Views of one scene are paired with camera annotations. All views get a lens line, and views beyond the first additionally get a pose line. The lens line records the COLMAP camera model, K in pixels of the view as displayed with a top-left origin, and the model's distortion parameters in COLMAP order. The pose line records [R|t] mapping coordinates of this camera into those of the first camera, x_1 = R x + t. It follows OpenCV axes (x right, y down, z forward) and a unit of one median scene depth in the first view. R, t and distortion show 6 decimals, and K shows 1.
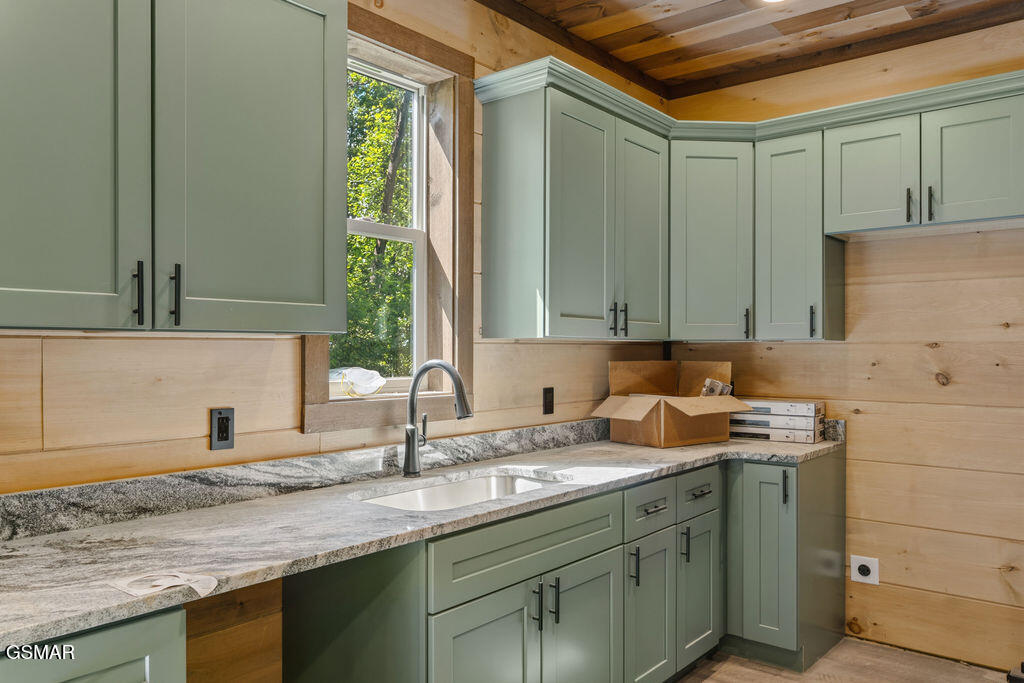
lens RADIAL K [[767.5, 0, 509.2], [0, 767.5, 350.6], [0, 0, 1]] dist [0.005751, 0.001956]
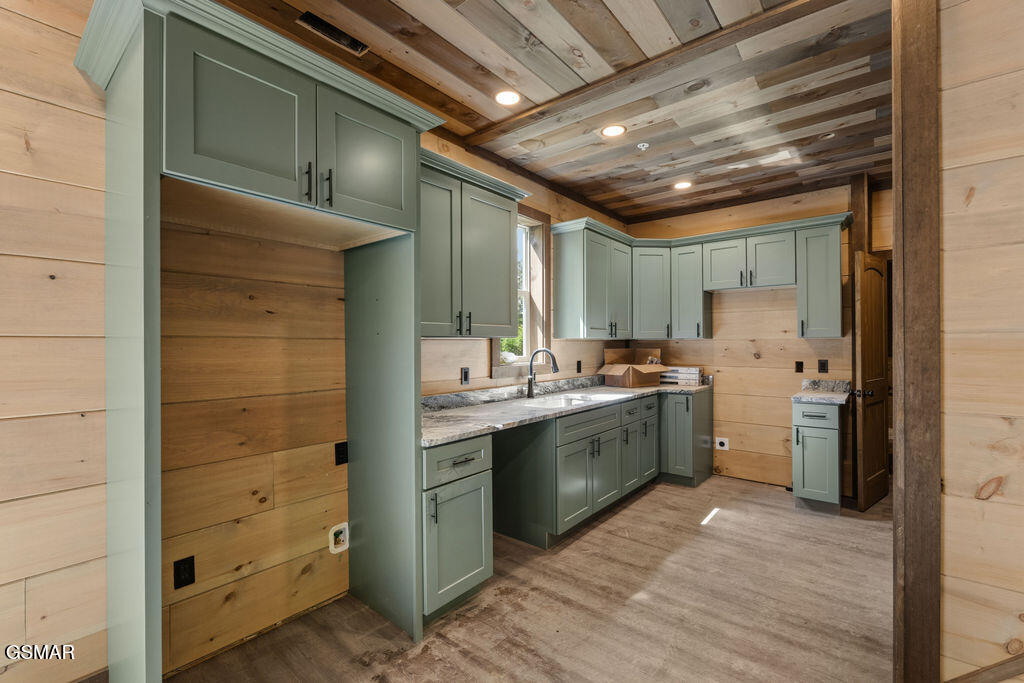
lens RADIAL K [[449.2, 0, 509.2], [0, 449.2, 343.9], [0, 0, 1]] dist [-0.003575, -0.000261]
pose [[0.999980, -0.005058, 0.003857, -0.166421], [0.005064, 0.999986, -0.001373, 0.000765], [-0.003850, 0.001393, 0.999992, -0.310783]]
